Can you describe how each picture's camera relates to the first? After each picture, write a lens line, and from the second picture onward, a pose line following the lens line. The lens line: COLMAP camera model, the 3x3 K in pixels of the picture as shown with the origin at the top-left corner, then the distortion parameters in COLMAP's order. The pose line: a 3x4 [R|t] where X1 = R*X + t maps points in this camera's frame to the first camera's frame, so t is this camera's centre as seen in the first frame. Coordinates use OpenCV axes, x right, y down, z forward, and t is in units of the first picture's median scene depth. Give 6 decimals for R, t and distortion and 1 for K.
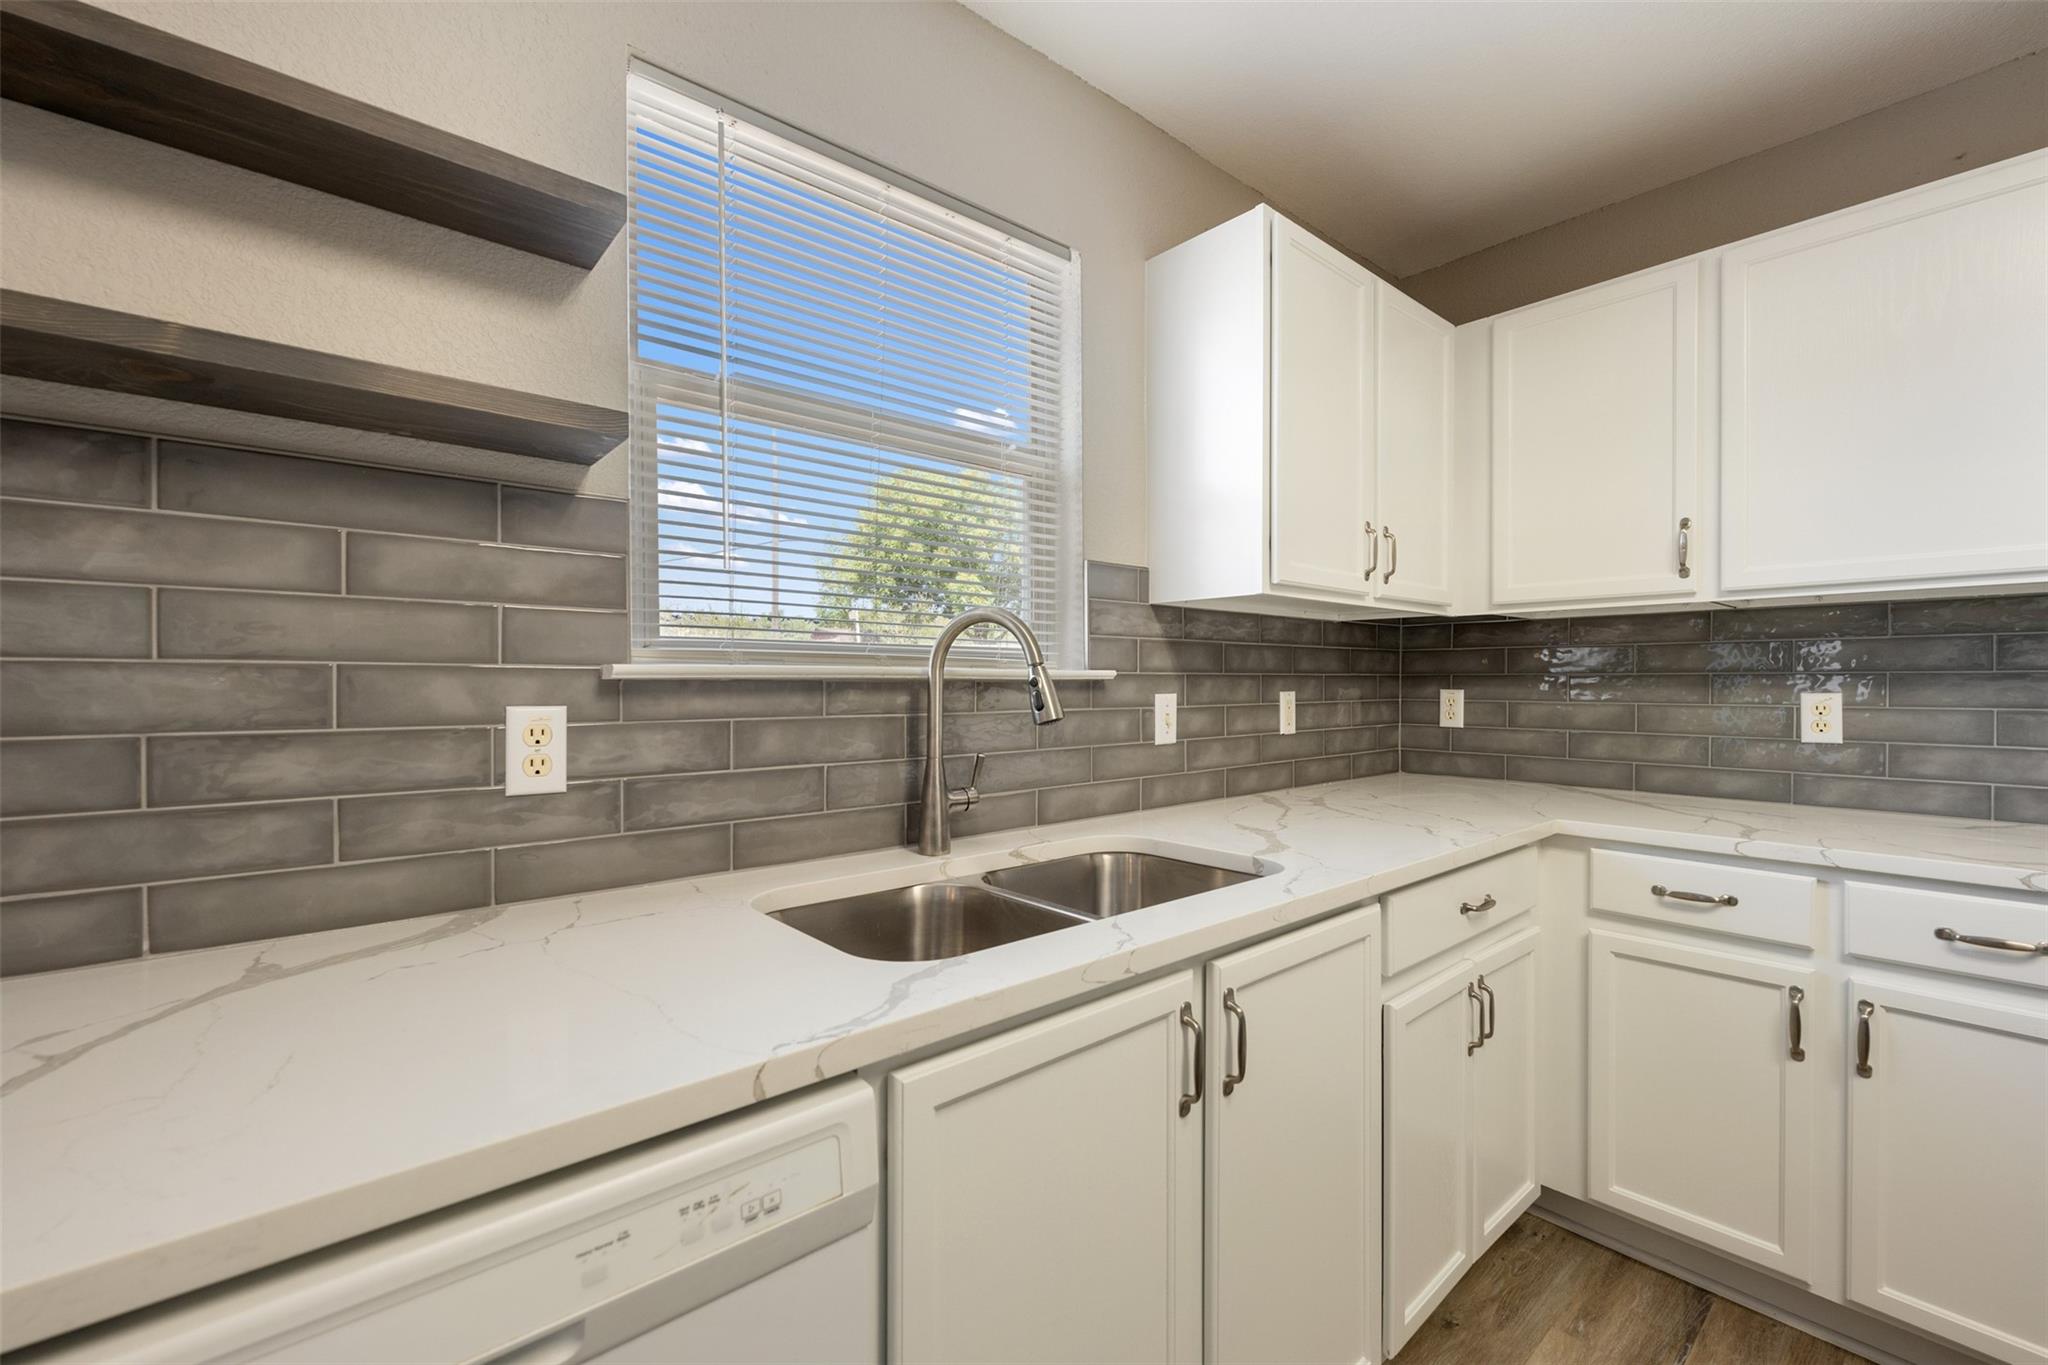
lens RADIAL K [[852.0, 0, 1025.6], [0, 852.0, 687.3], [0, 0, 1]] dist [-0.002697, -0.000171]
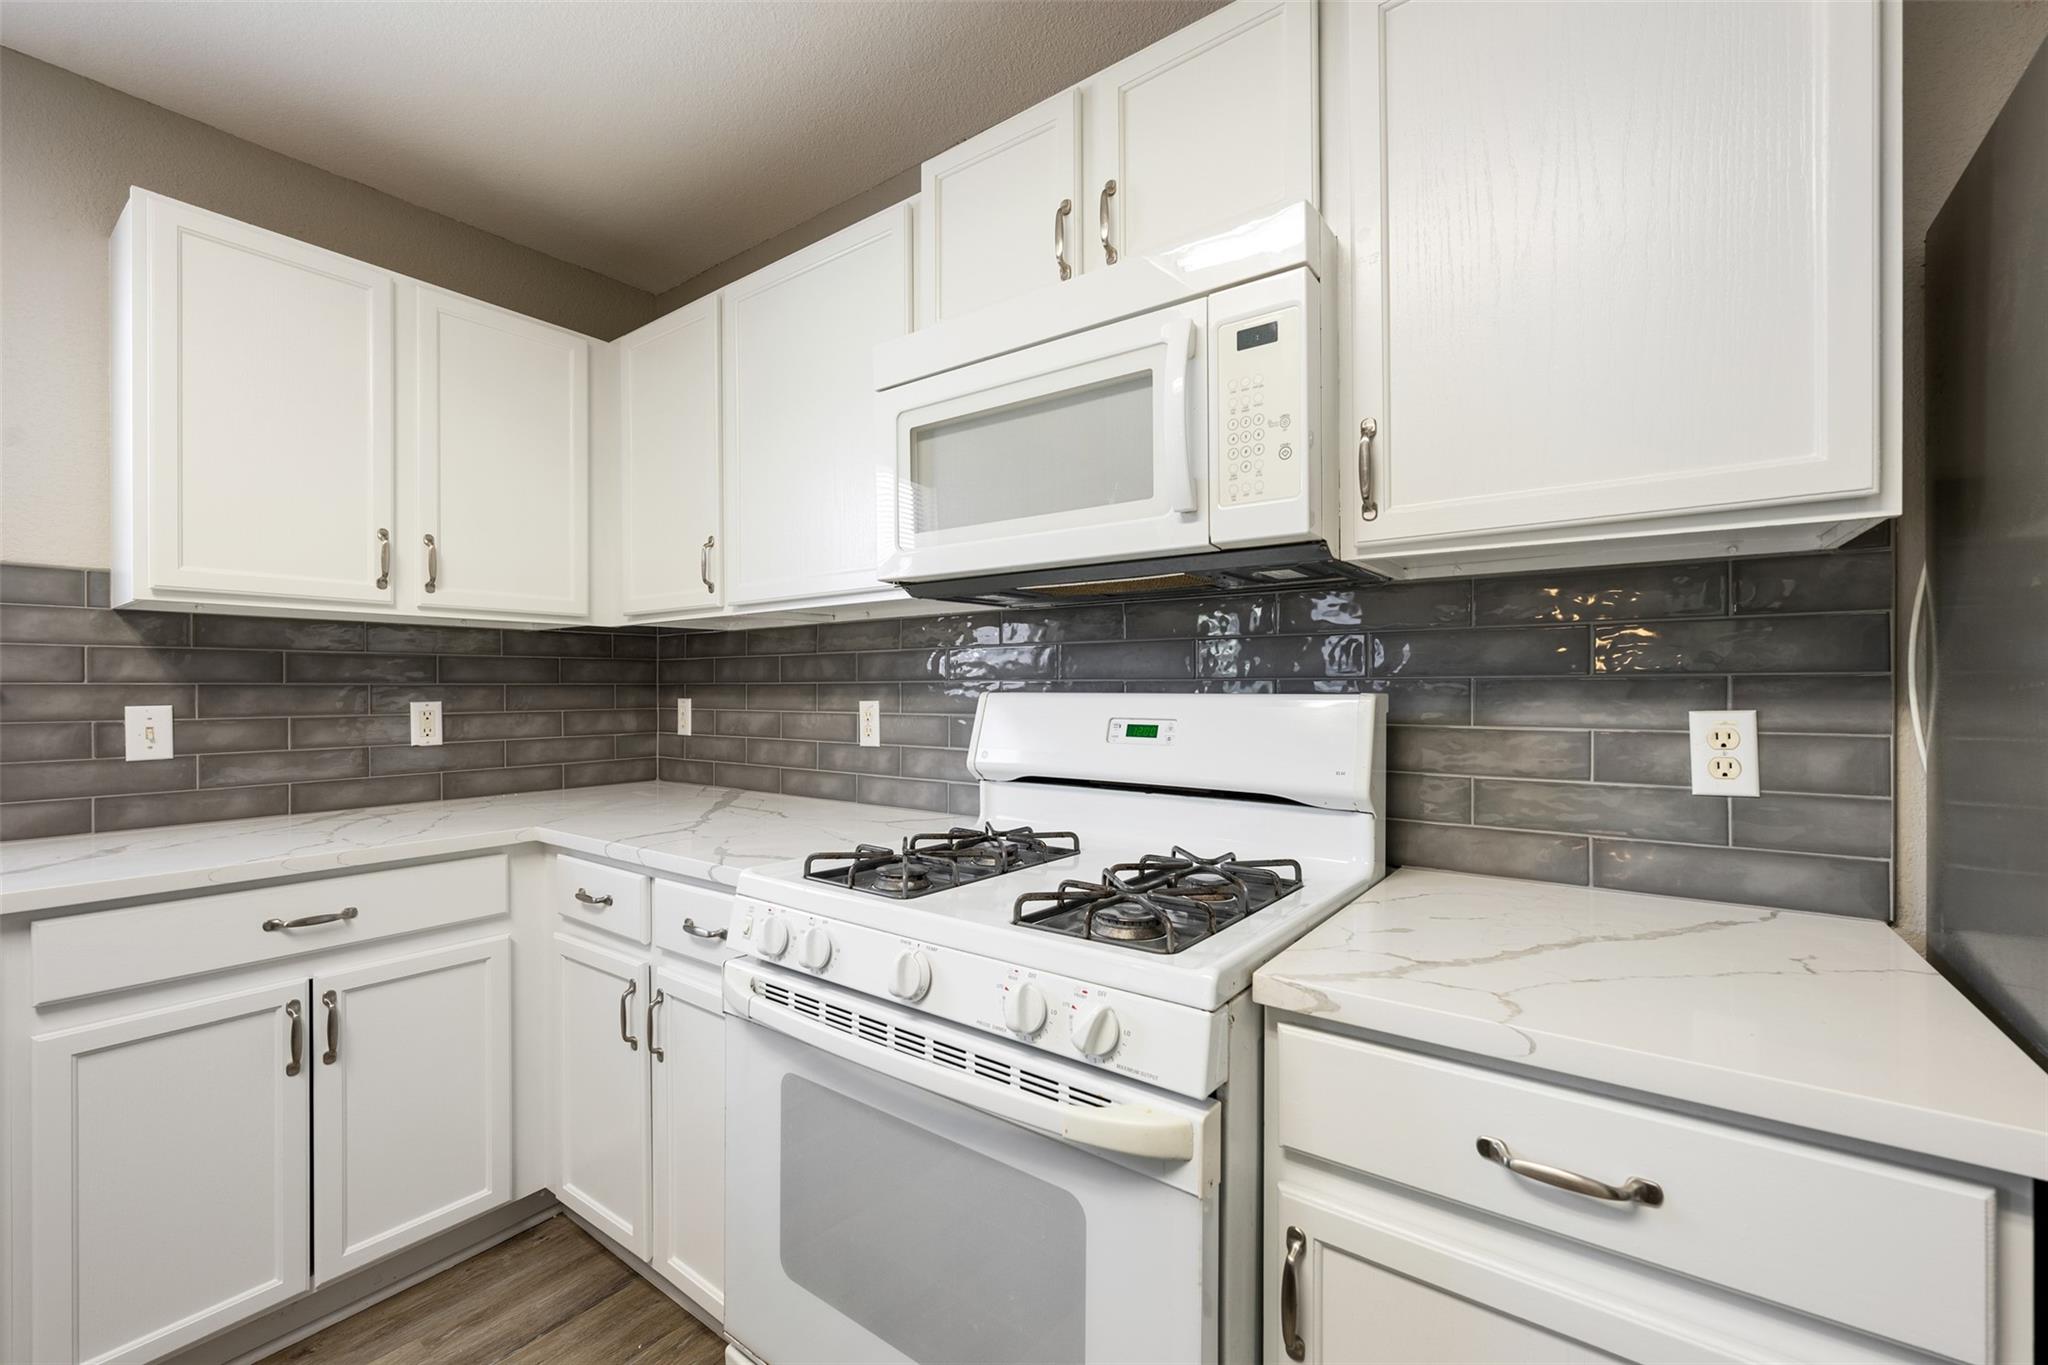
lens RADIAL K [[842.6, 0, 1023.8], [0, 842.6, 688.4], [0, 0, 1]] dist [-0.000982, 0.000032]
pose [[0.976368, -0.002799, 0.216098, 0.965487], [0.004532, 0.999961, -0.007525, -0.000035], [-0.216069, 0.008326, 0.976343, -0.109684]]
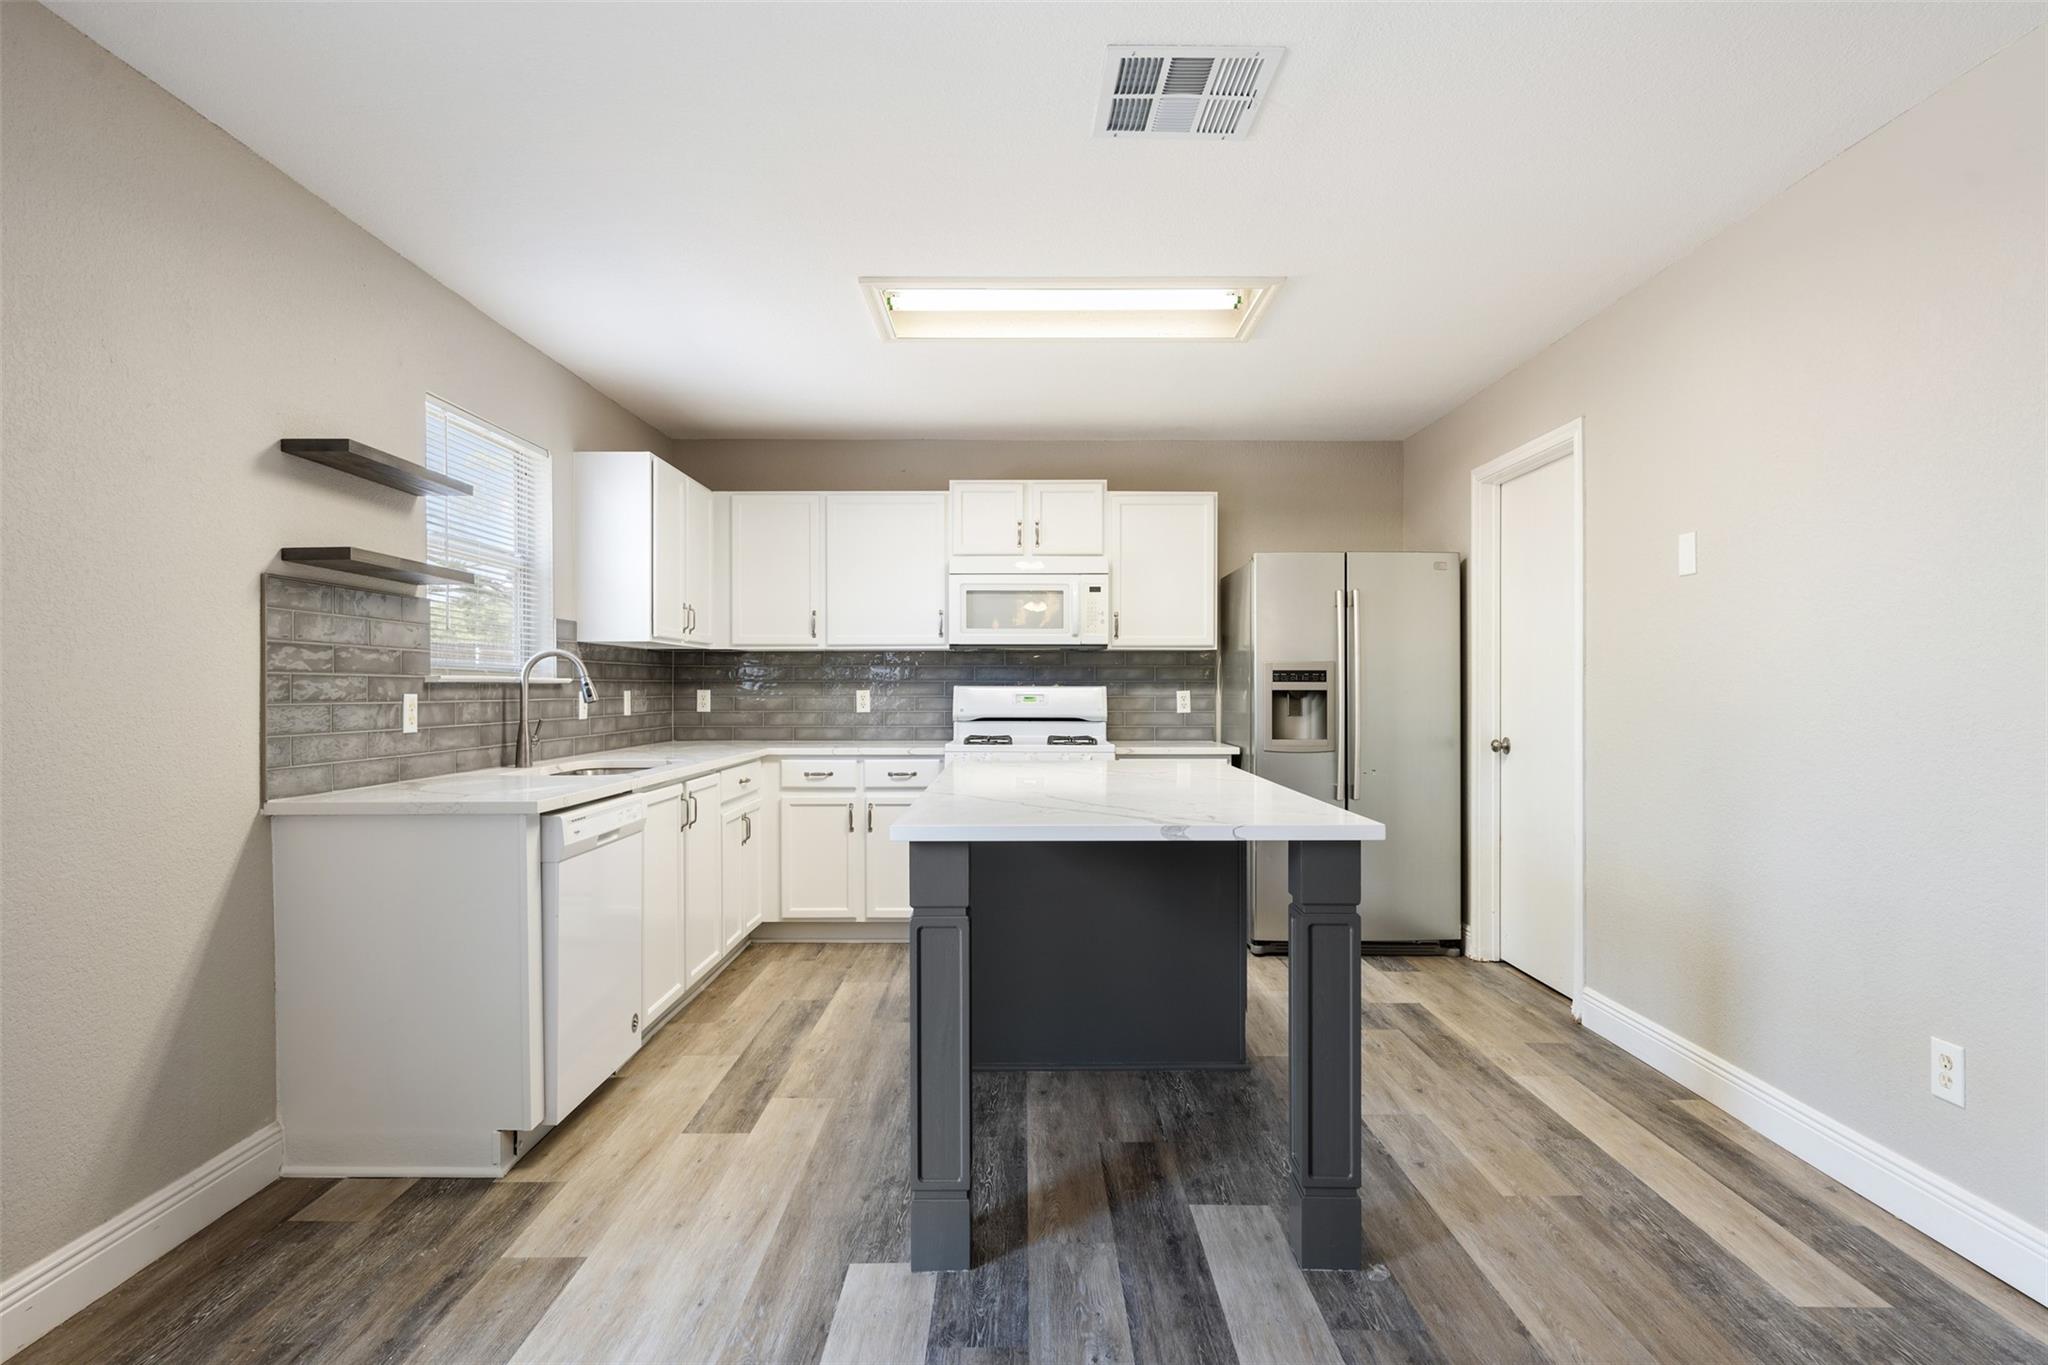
lens RADIAL K [[1092.5, 0, 1024.0], [0, 1092.5, 682.5], [0, 0, 1]] dist [-0.001154, -0.000844]
pose [[0.653973, 0.003300, 0.756511, -1.044879], [0.006259, 0.999933, -0.009772, 0.018833], [-0.756492, 0.011125, 0.653908, -1.303079]]
